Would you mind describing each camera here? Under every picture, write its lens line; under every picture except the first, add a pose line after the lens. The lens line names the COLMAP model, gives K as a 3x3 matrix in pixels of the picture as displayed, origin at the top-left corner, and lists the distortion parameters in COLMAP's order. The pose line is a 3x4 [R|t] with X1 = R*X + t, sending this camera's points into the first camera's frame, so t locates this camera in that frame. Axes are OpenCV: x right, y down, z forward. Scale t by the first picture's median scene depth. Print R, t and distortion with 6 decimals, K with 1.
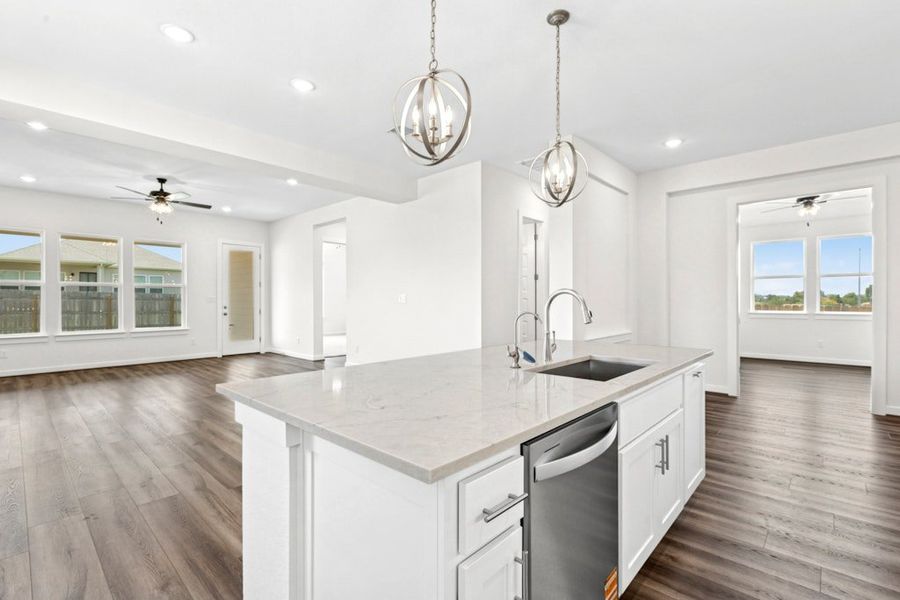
lens RADIAL K [[413.4, 0, 451.6], [0, 413.4, 298.2], [0, 0, 1]] dist [-0.004364, 0.000856]
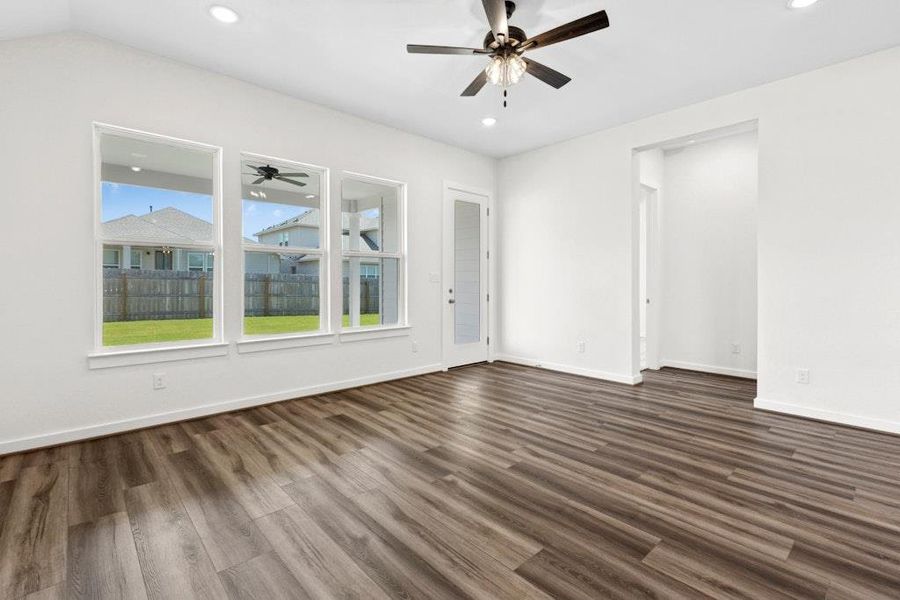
lens RADIAL K [[413.4, 0, 444.9], [0, 413.4, 289.5], [0, 0, 1]] dist [-0.004364, 0.000856]
pose [[0.996141, 0.003731, -0.087690, -0.507099], [-0.001784, 0.999751, 0.022265, 0.006469], [0.087751, -0.022022, 0.995899, 0.382338]]
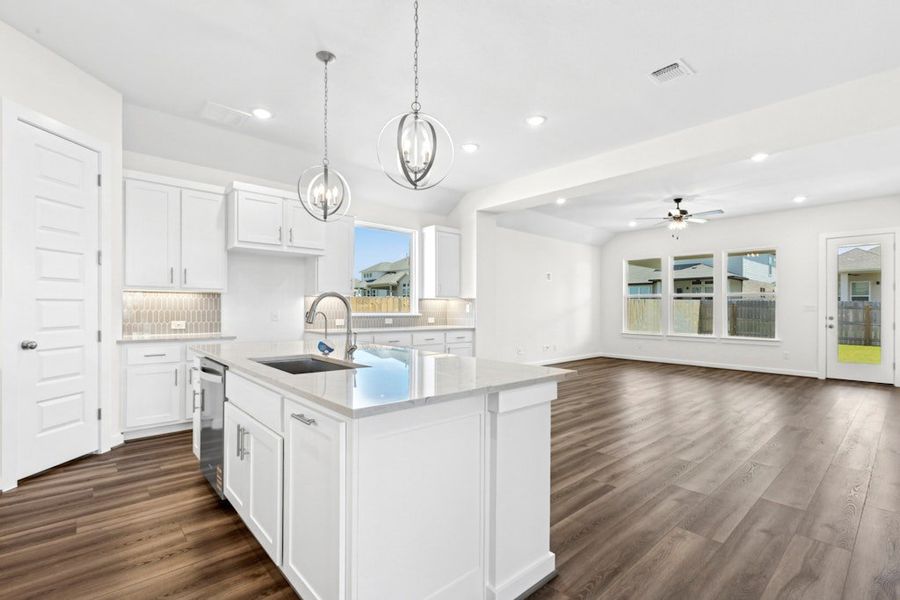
lens RADIAL K [[413.4, 0, 446.4], [0, 413.4, 304.8], [0, 0, 1]] dist [-0.004364, 0.000856]
pose [[-0.096954, -0.006866, -0.995265, 0.320851], [-0.002467, 0.999975, -0.006659, 0.003646], [0.995286, 0.001810, -0.096968, 0.339802]]
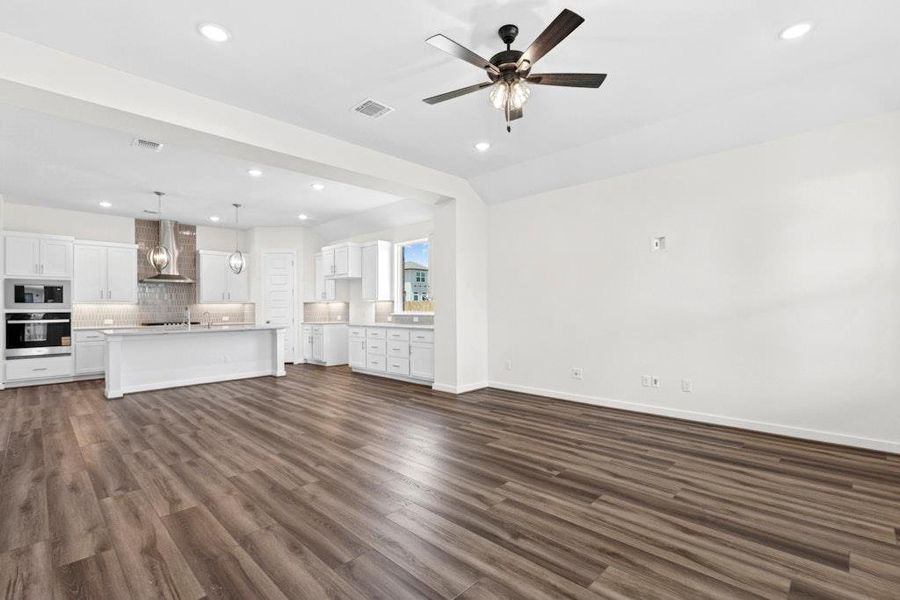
lens RADIAL K [[413.4, 0, 451.8], [0, 413.4, 300.1], [0, 0, 1]] dist [-0.004364, 0.000856]
pose [[-0.999634, 0.011097, 0.024691, -0.453360], [0.010535, 0.999685, -0.022797, 0.007557], [-0.024936, -0.022528, -0.999435, 1.006011]]
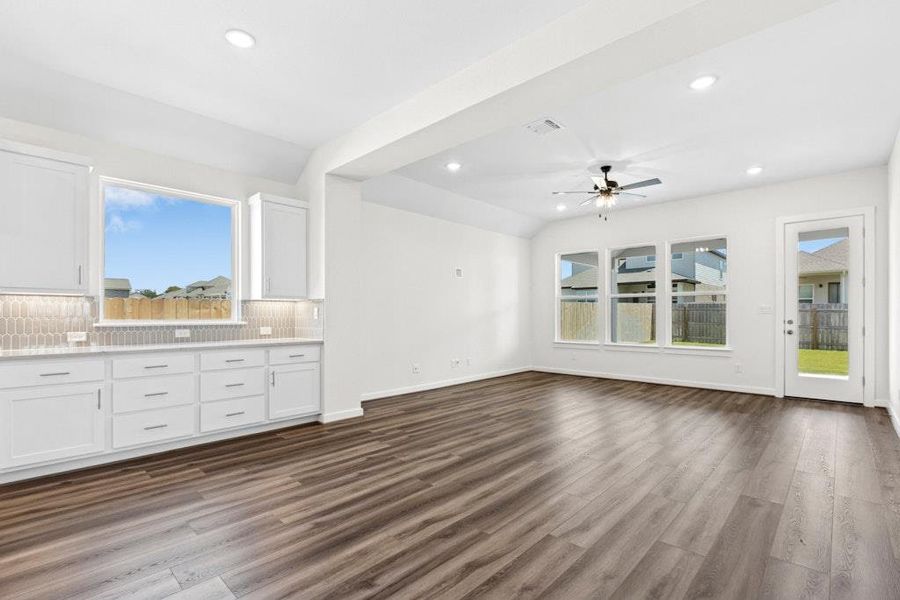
lens RADIAL K [[413.4, 0, 457.1], [0, 413.4, 315.3], [0, 0, 1]] dist [-0.004364, 0.000856]
pose [[-0.001452, 0.003643, -0.999992, 0.099813], [0.005567, 0.999978, 0.003635, 0.006357], [0.999983, -0.005562, -0.001472, 0.483579]]
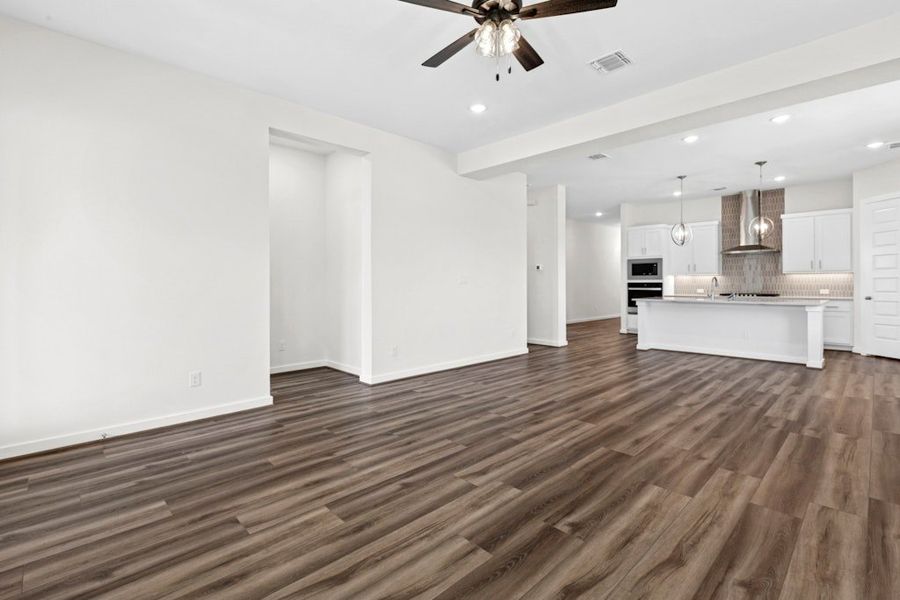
lens RADIAL K [[413.4, 0, 447.8], [0, 413.4, 283.9], [0, 0, 1]] dist [-0.004364, 0.000856]
pose [[0.052953, -0.002356, 0.998594, -0.759909], [0.000302, 0.999997, 0.002344, 0.006245], [-0.998597, 0.000178, 0.052954, 0.714191]]
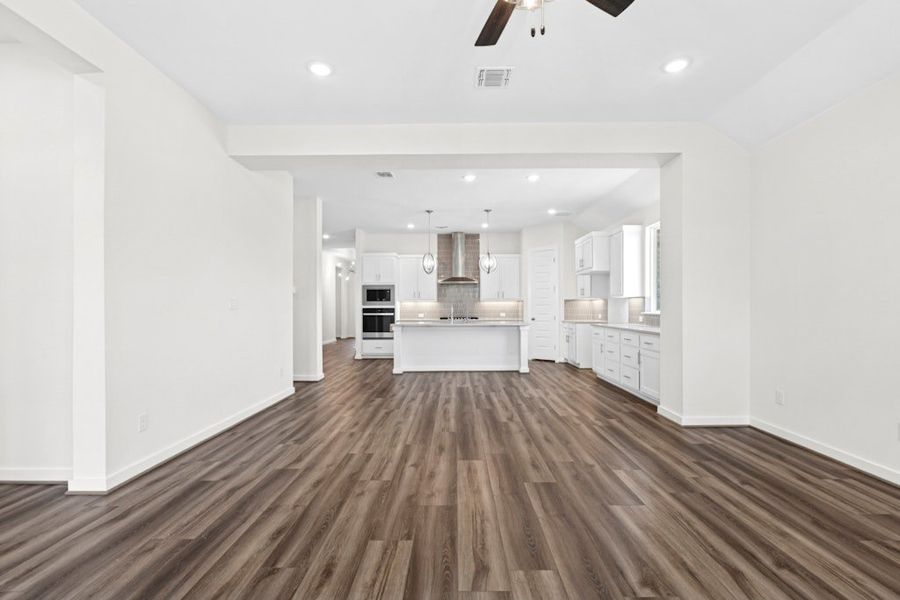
lens RADIAL K [[413.4, 0, 452.6], [0, 413.4, 304.9], [0, 0, 1]] dist [-0.004364, 0.000856]
pose [[-0.677295, 0.007898, 0.735669, -0.611060], [0.001138, 0.999952, -0.009687, 0.007898], [-0.735711, -0.005724, -0.677272, 0.862043]]
